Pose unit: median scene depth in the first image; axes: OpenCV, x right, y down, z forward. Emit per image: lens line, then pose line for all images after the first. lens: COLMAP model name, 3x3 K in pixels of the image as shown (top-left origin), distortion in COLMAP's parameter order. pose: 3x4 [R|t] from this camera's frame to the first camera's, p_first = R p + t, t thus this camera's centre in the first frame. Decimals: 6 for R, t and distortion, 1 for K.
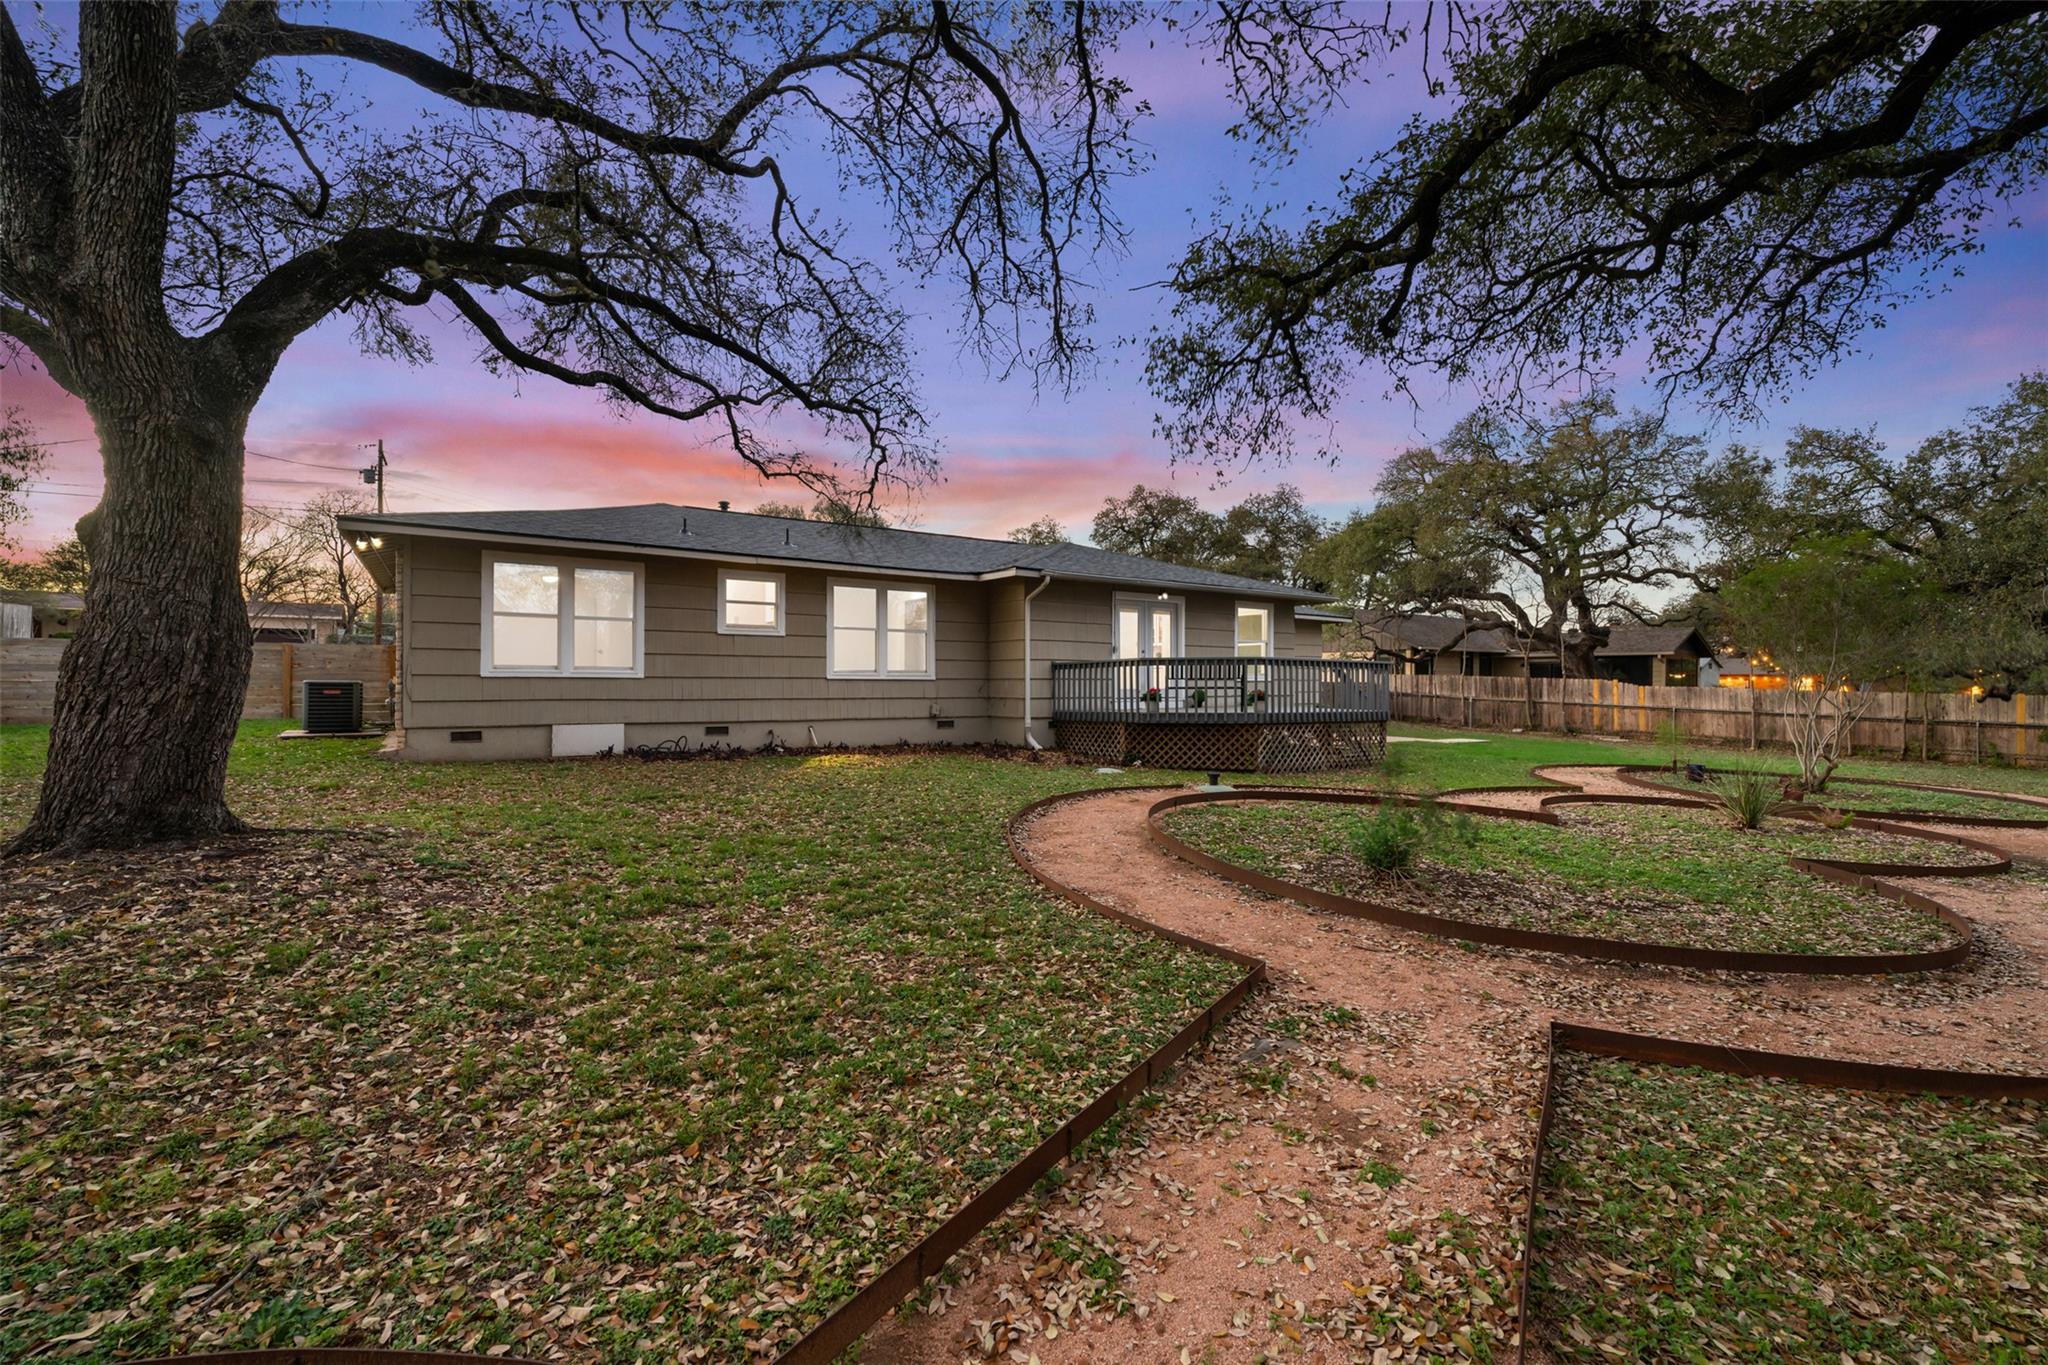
lens RADIAL K [[900.3, 0, 1022.1], [0, 900.3, 686.8], [0, 0, 1]] dist [0.000141, 0.000079]
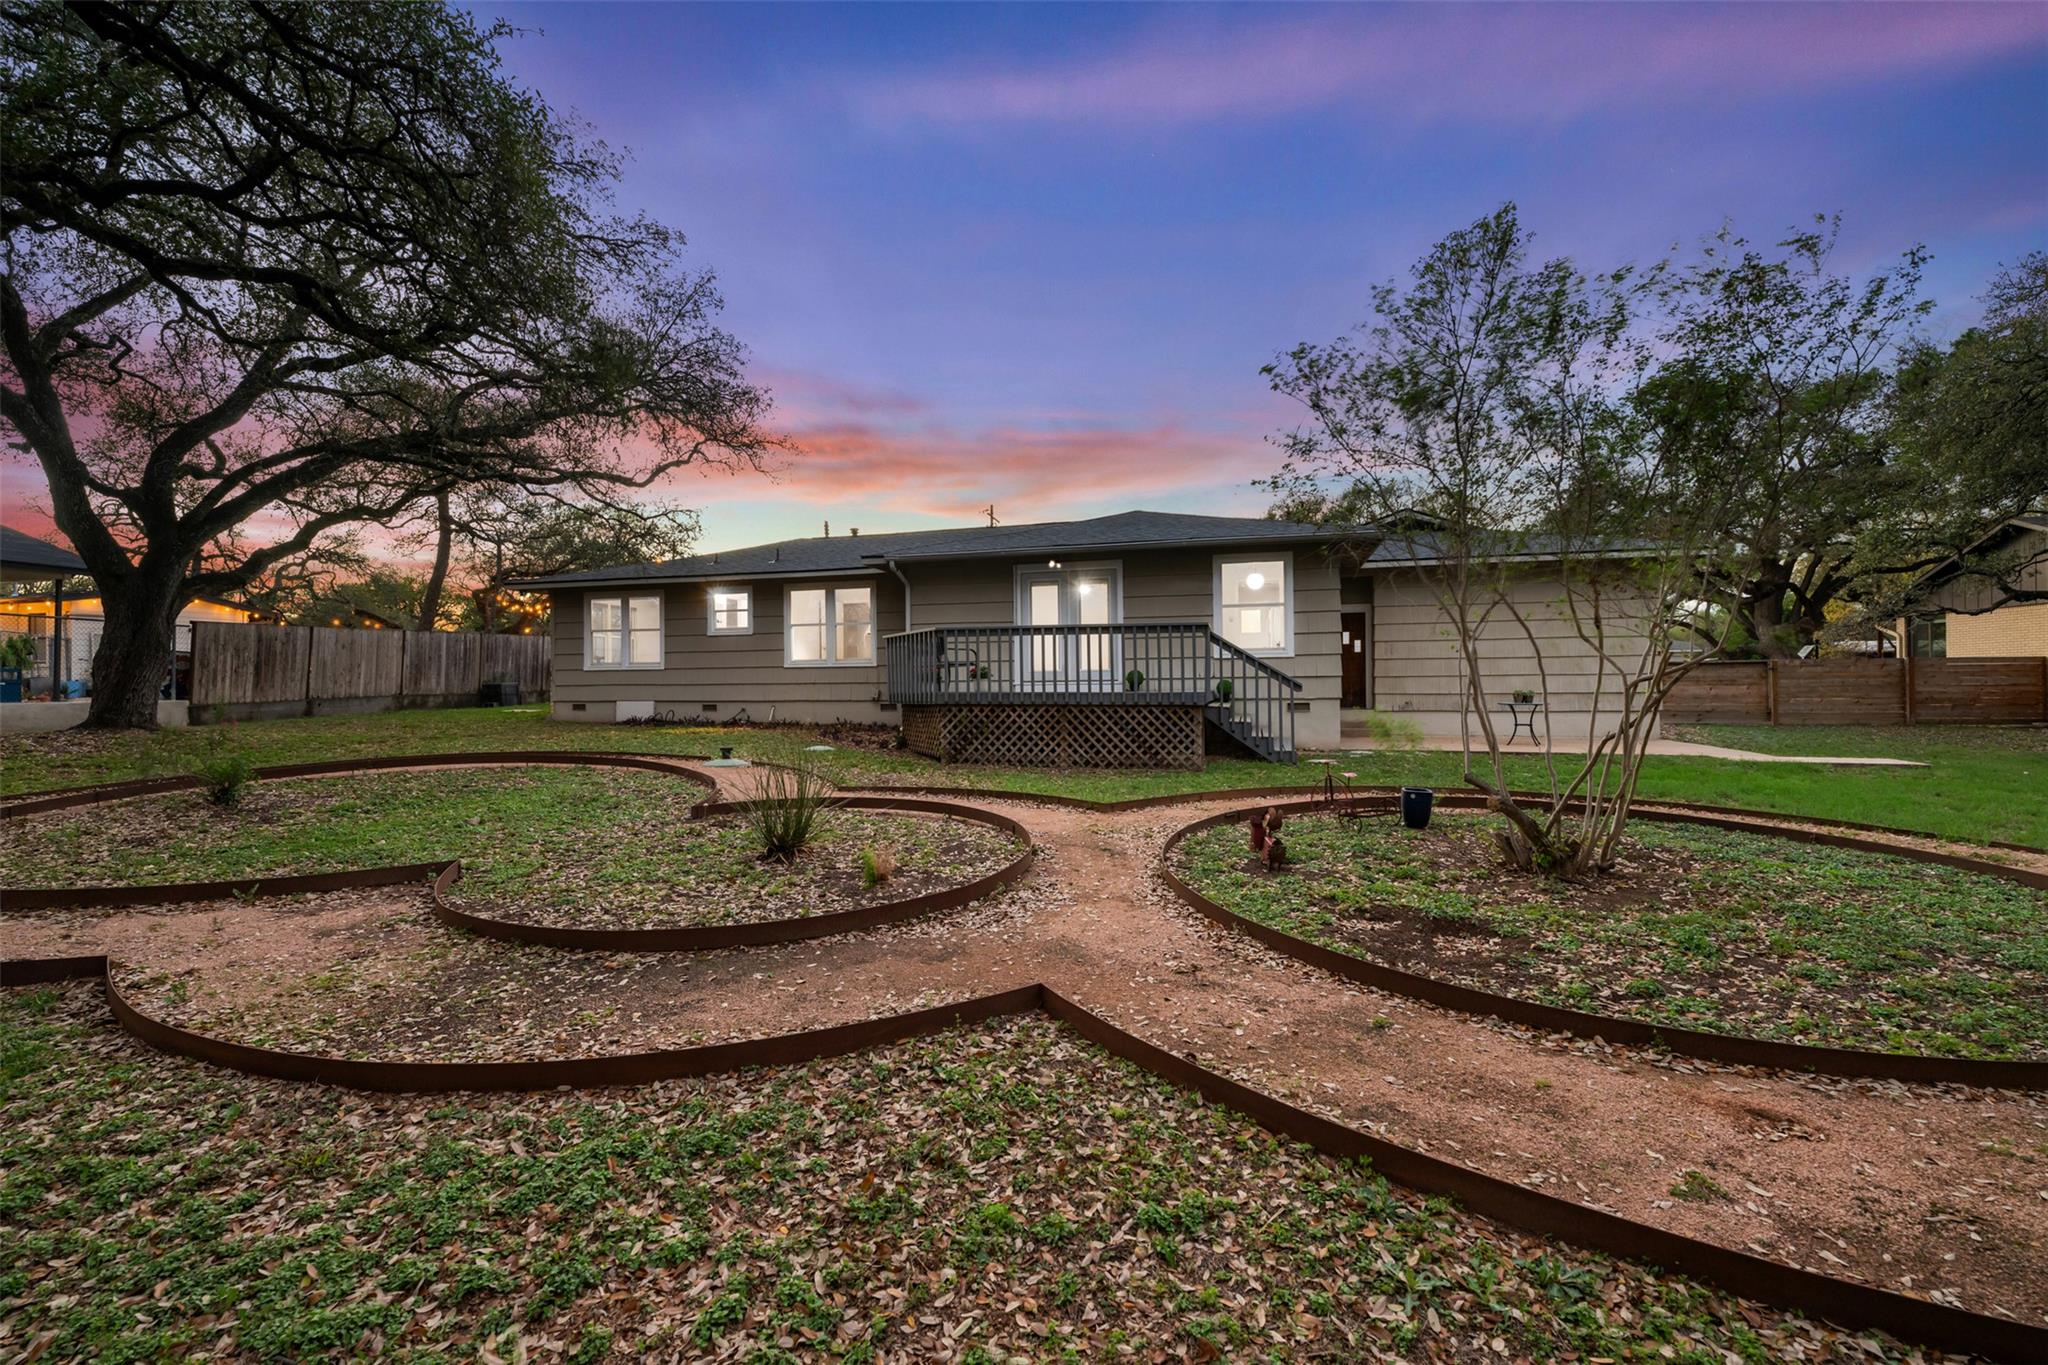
lens RADIAL K [[900.3, 0, 1024.8], [0, 900.3, 681.3], [0, 0, 1]] dist [0.000141, 0.000079]
pose [[0.613929, -0.008866, -0.789312, 0.957533], [0.011415, 0.999932, -0.002354, 0.017153], [0.789279, -0.007565, 0.613988, 0.509796]]
